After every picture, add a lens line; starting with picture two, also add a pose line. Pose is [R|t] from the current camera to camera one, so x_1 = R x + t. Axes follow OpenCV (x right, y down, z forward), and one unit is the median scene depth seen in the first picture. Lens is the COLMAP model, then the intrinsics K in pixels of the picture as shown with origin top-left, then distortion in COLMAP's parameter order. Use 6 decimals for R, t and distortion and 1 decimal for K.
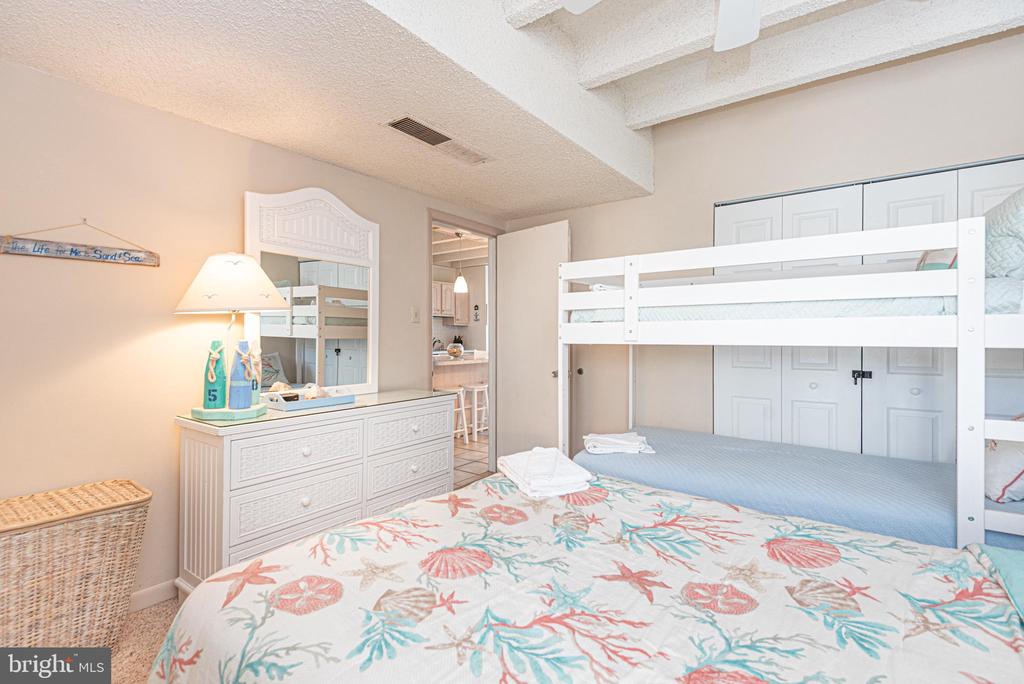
lens RADIAL K [[468.3, 0, 516.0], [0, 468.3, 340.8], [0, 0, 1]] dist [0.015857, -0.009821]
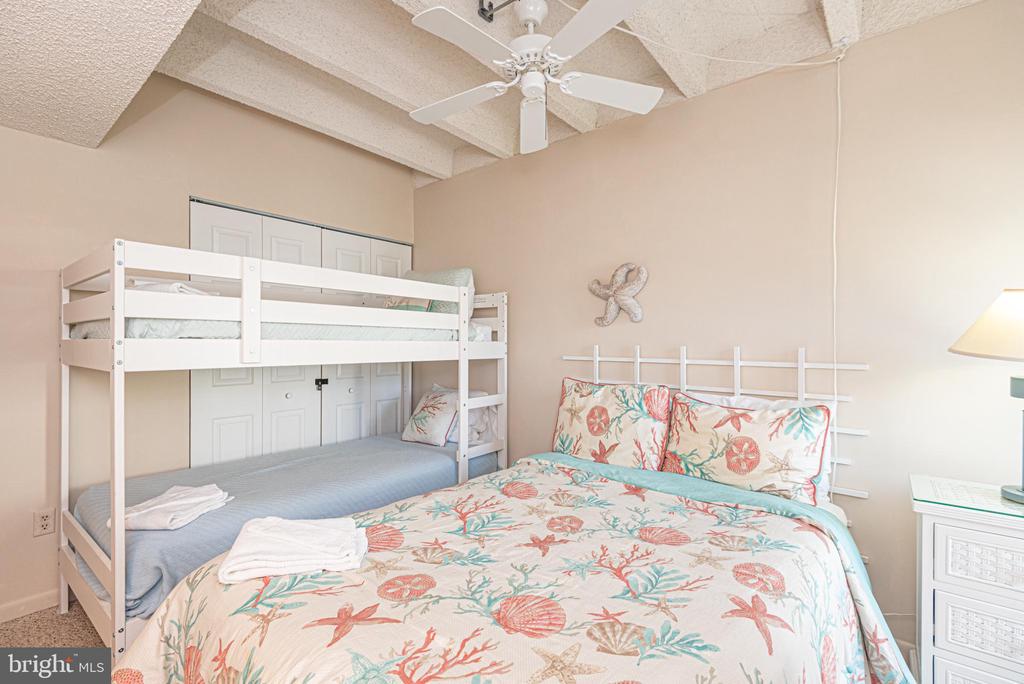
lens RADIAL K [[468.3, 0, 511.1], [0, 468.3, 340.1], [0, 0, 1]] dist [0.015857, -0.009821]
pose [[0.049116, 0.004671, 0.998782, -0.904791], [0.004087, 0.999980, -0.004878, -0.056374], [-0.998785, 0.004321, 0.049096, 0.845175]]
